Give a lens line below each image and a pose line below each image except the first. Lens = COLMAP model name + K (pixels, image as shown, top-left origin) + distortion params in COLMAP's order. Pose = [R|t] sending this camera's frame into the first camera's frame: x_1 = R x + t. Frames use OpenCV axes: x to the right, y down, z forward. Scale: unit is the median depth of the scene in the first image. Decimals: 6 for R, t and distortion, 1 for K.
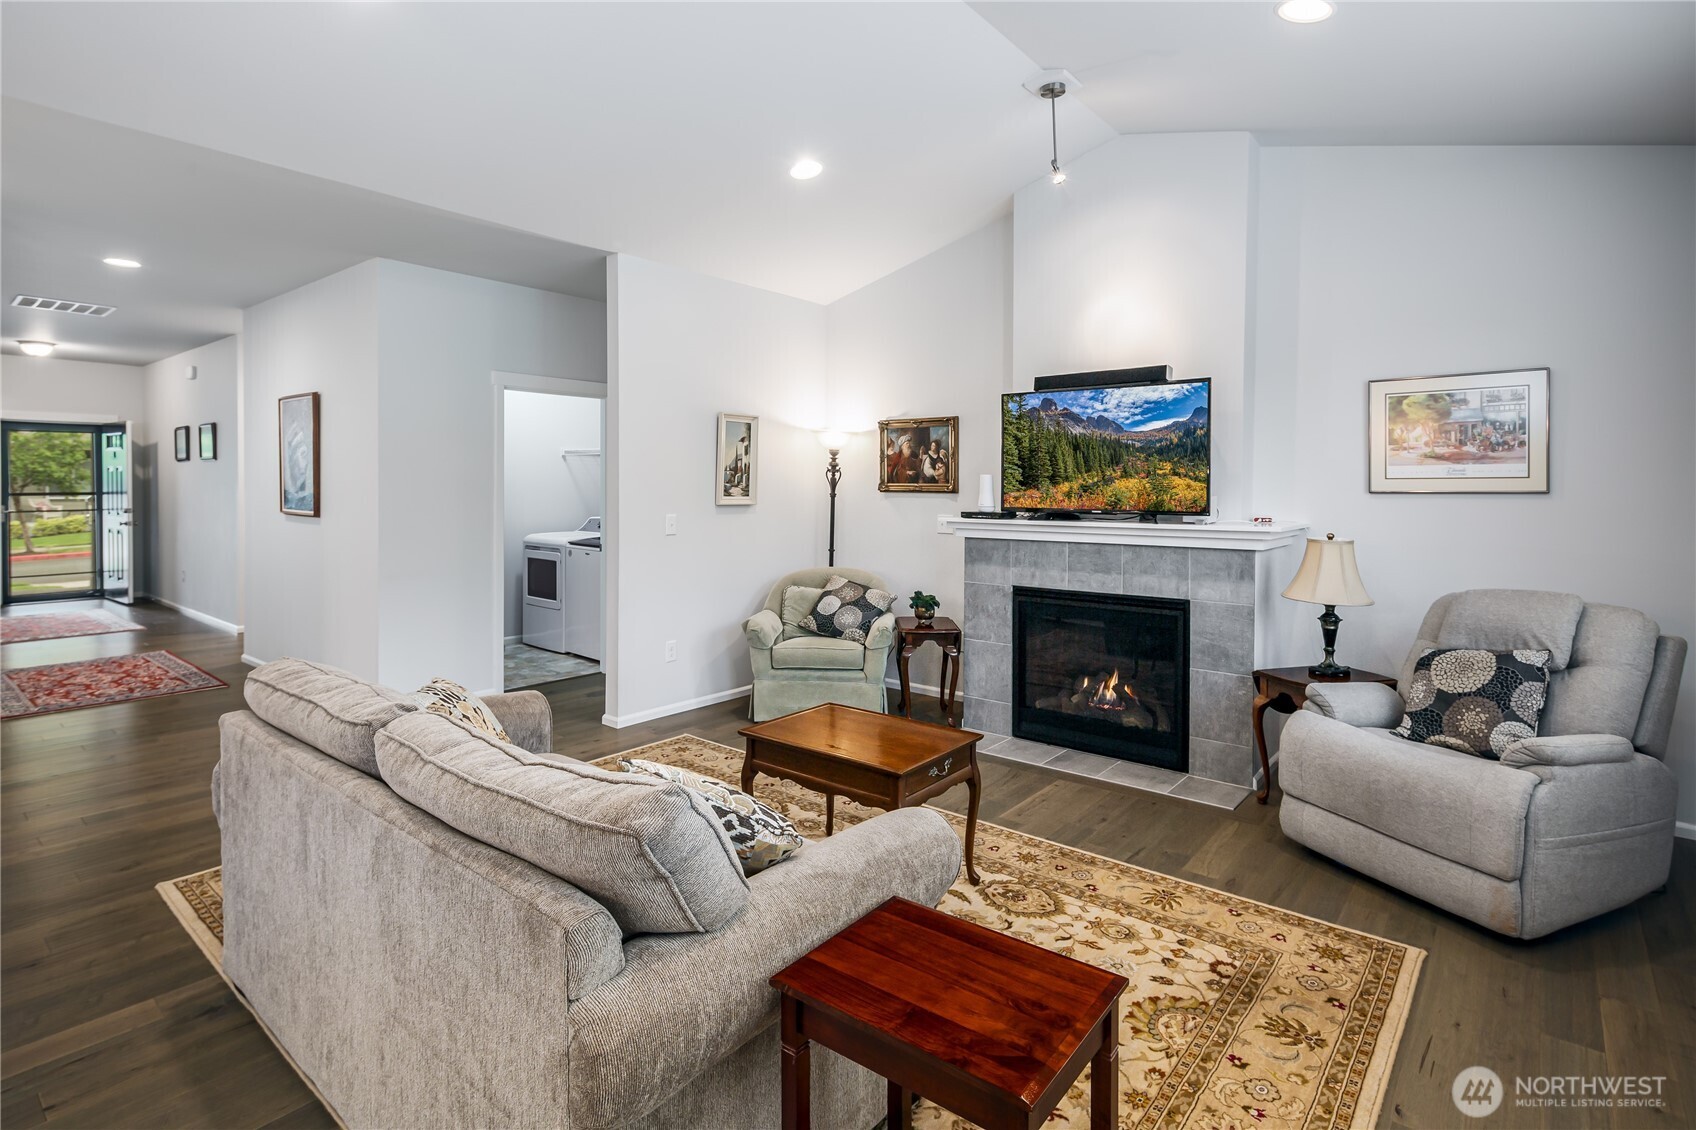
lens RADIAL K [[840.2, 0, 851.8], [0, 840.2, 491.9], [0, 0, 1]] dist [0.002851, -0.000537]
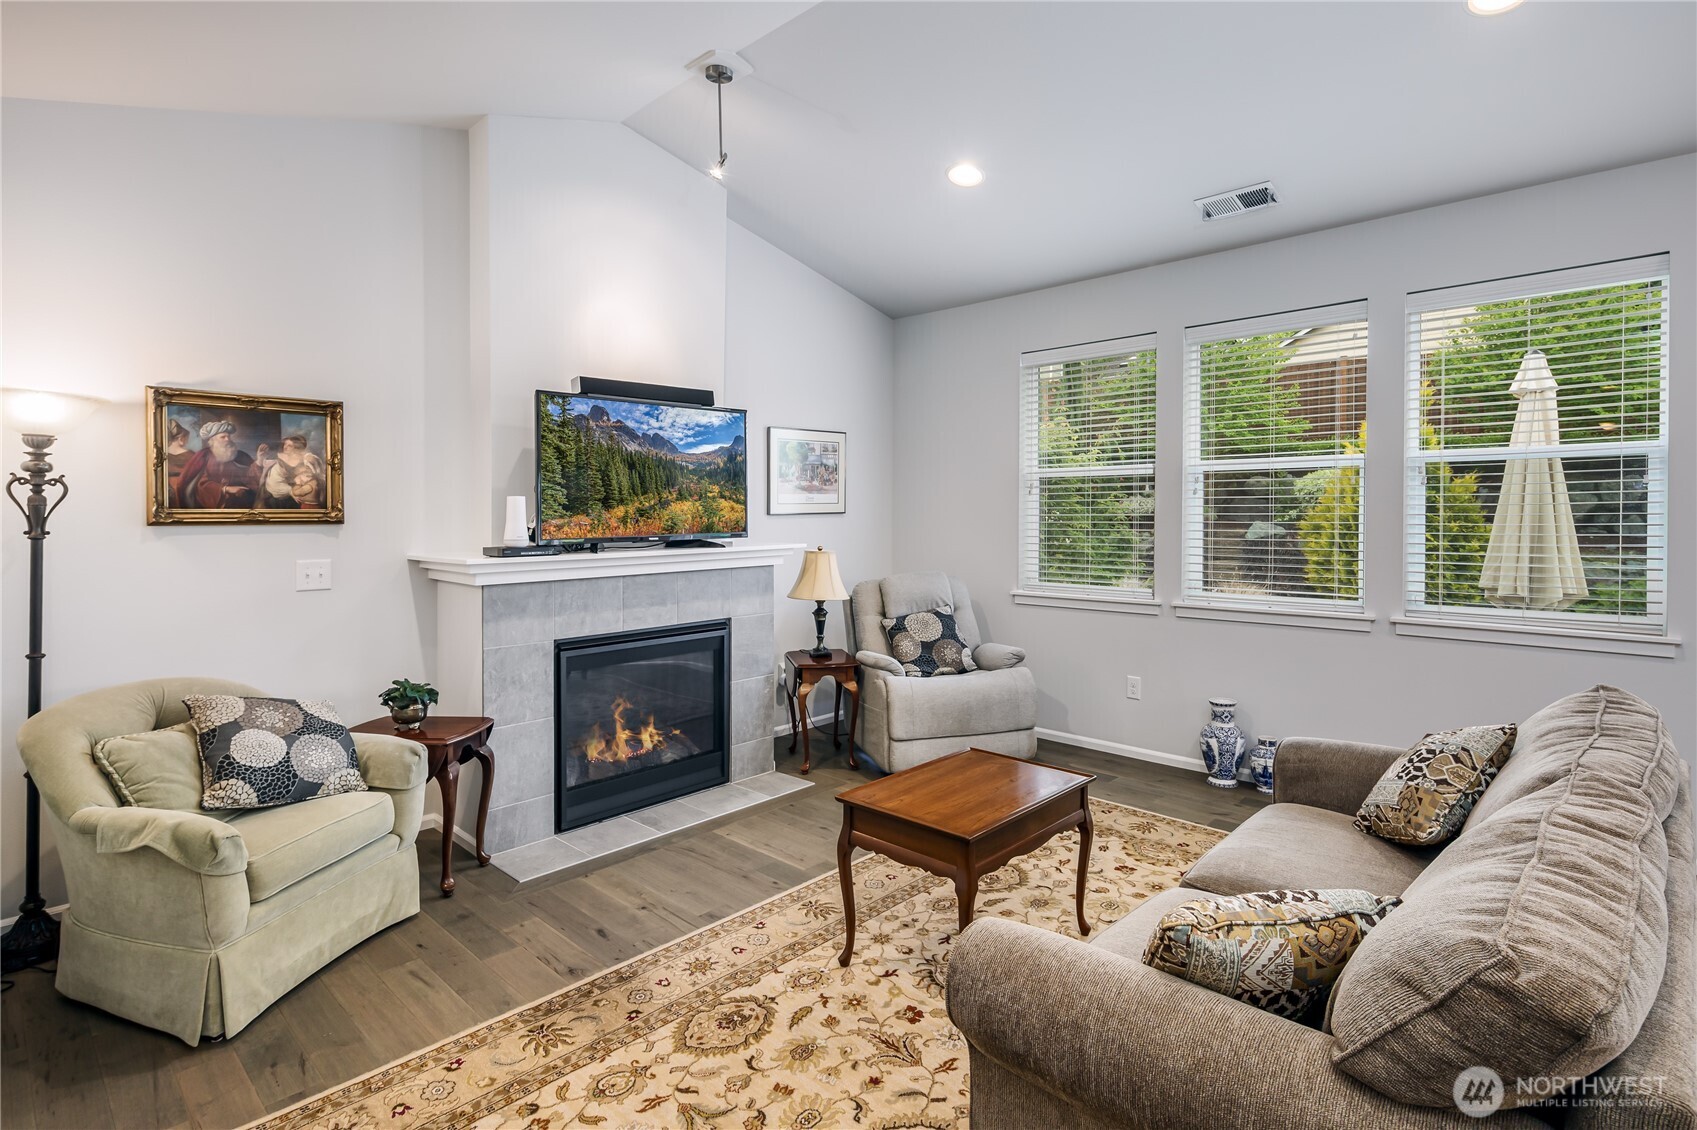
lens RADIAL K [[850.1, 0, 864.6], [0, 850.1, 513.9], [0, 0, 1]] dist [0.000892, -0.000526]
pose [[0.076029, -0.008104, 0.997073, -0.605635], [0.013525, 0.999883, 0.007096, -0.006762], [-0.997014, 0.012946, 0.076130, 0.698606]]
